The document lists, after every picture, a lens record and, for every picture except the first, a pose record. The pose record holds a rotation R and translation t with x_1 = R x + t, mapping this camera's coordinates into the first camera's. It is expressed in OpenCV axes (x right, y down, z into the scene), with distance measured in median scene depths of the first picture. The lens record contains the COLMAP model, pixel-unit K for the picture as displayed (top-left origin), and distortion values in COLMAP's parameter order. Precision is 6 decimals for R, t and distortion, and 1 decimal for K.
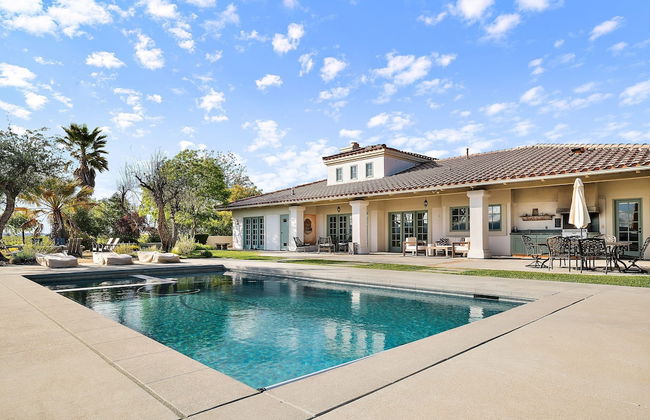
lens RADIAL K [[459.6, 0, 325.0], [0, 459.6, 210.0], [0, 0, 1]] dist [0.005675, -0.044235]
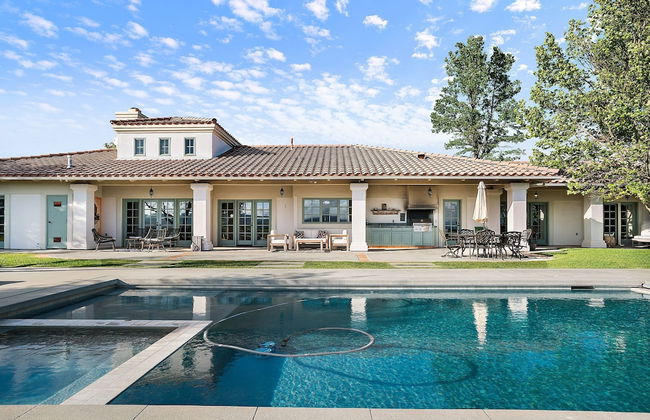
lens RADIAL K [[410.7, 0, 325.1], [0, 410.7, 220.4], [0, 0, 1]] dist [-0.000078, -0.000440]
pose [[0.671891, 0.018752, 0.740413, -0.404716], [-0.044181, 0.998914, 0.014793, 0.031206], [-0.739331, -0.042651, 0.671990, 0.477024]]
